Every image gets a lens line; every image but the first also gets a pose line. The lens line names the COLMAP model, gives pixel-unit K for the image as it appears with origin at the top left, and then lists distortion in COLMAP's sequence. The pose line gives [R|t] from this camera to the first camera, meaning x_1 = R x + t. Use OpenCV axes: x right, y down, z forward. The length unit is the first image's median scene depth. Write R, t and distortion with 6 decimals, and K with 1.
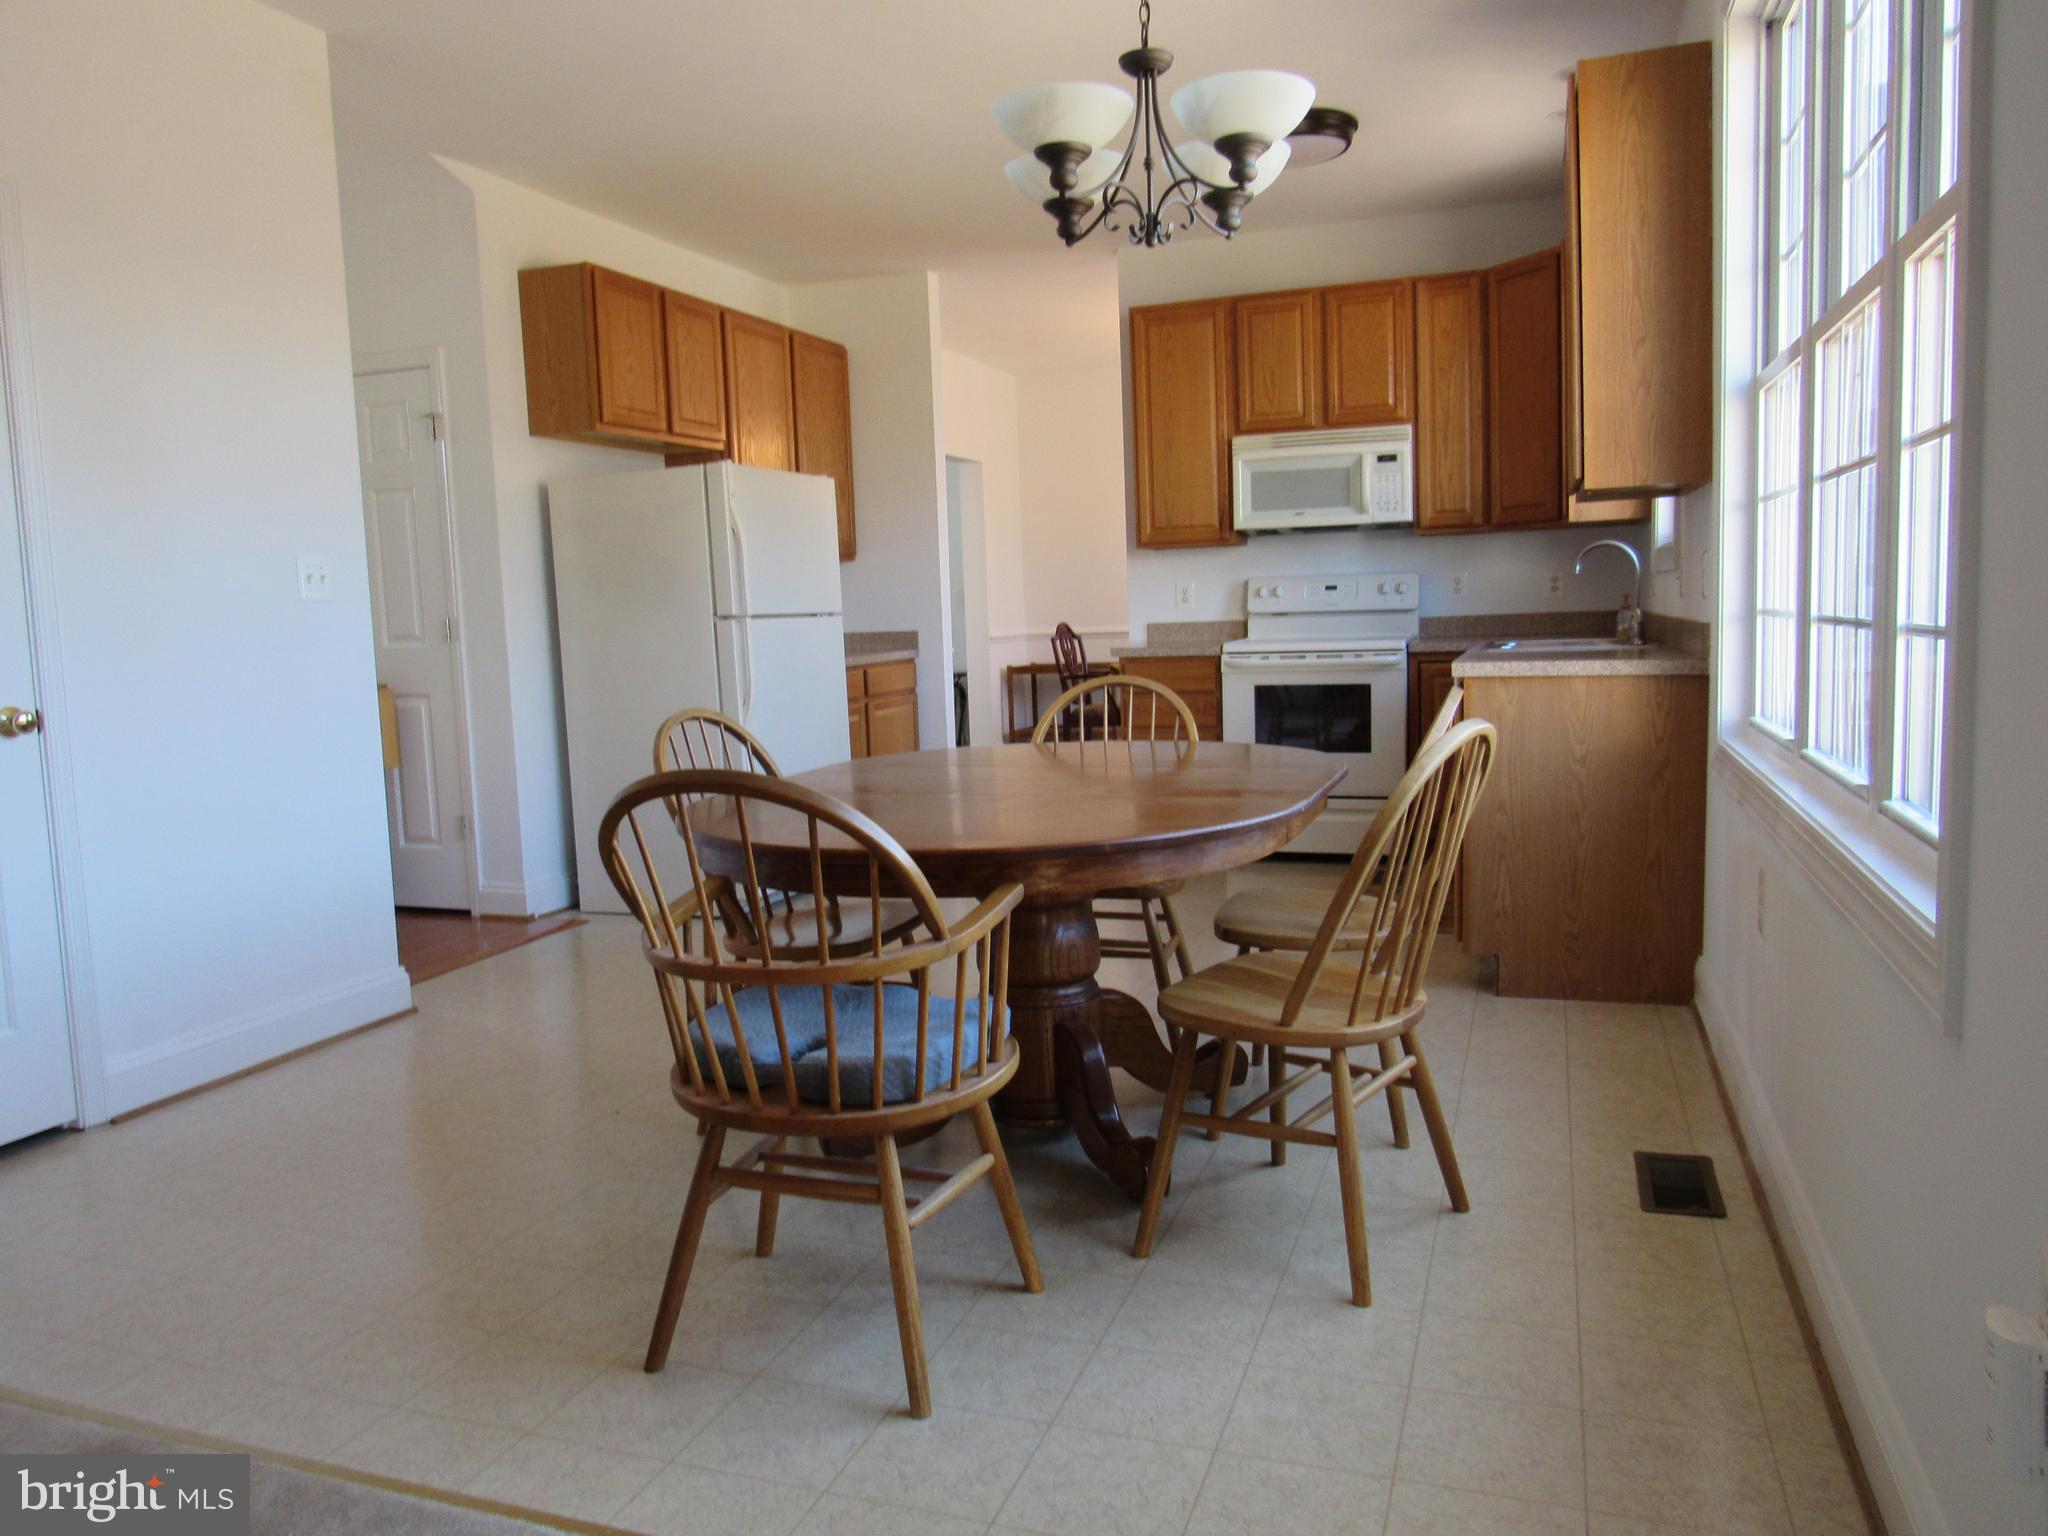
lens RADIAL K [[1476.0, 0, 1024.0], [0, 1476.0, 768.0], [0, 0, 1]] dist [-0.016765, 0.014026]
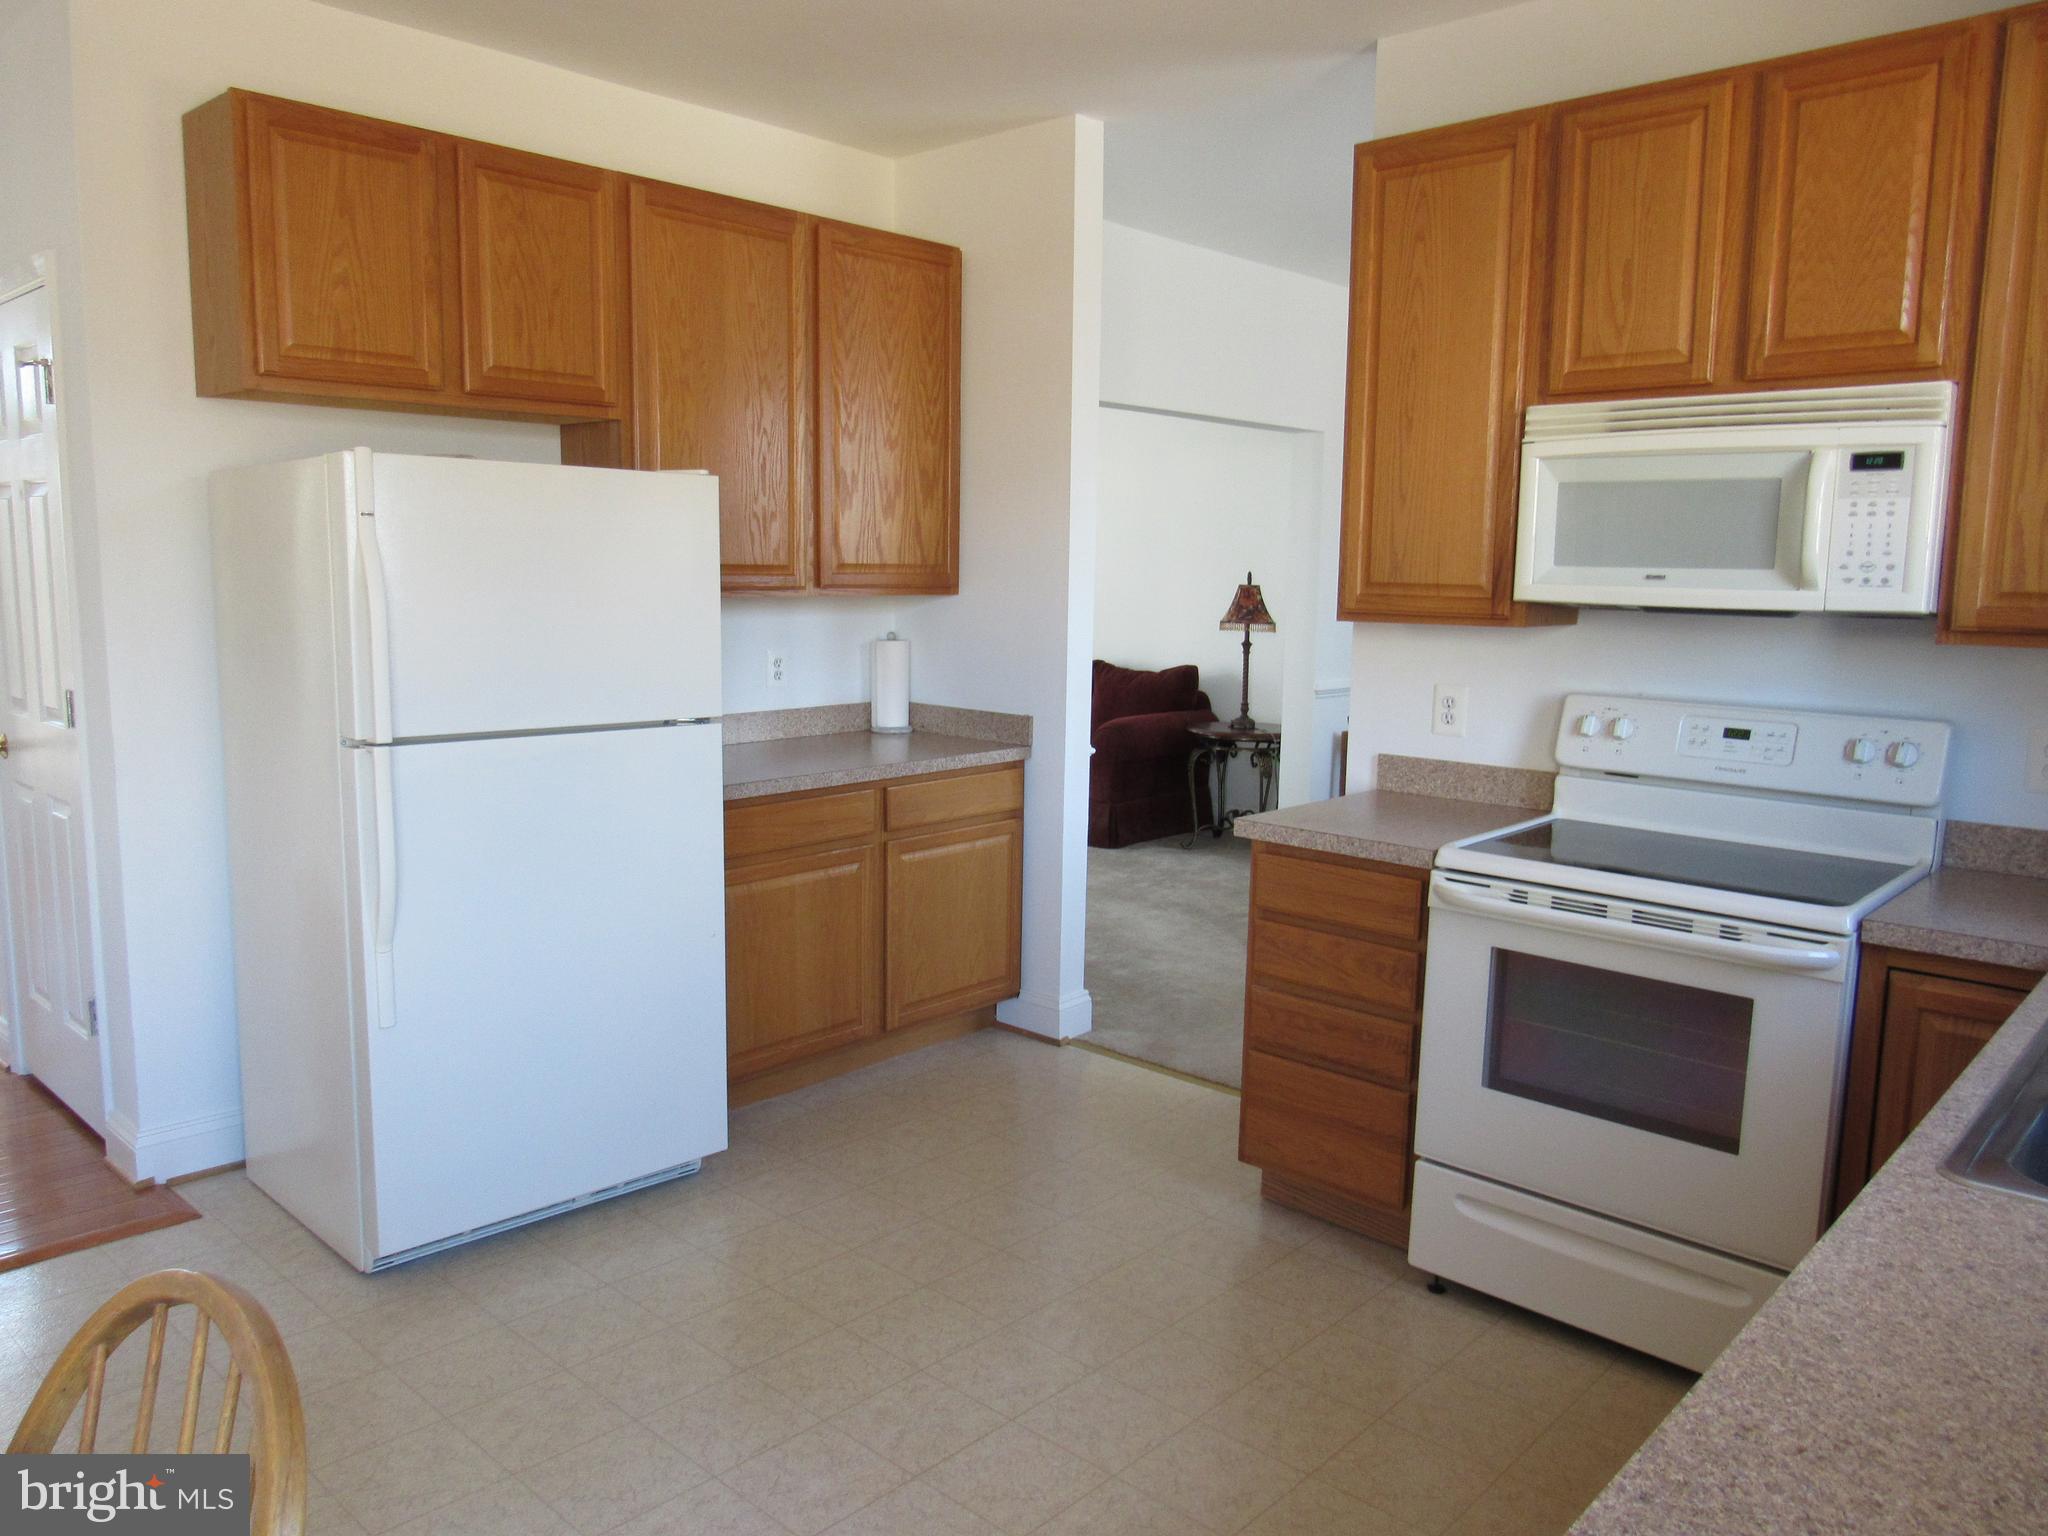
lens RADIAL K [[1476.0, 0, 1024.0], [0, 1476.0, 768.0], [0, 0, 1]] dist [-0.016765, 0.014026]
pose [[0.918541, 0.104385, -0.381296, 0.194778], [-0.092303, 0.994480, 0.049897, -0.123505], [0.384400, -0.010638, 0.923105, 0.527053]]
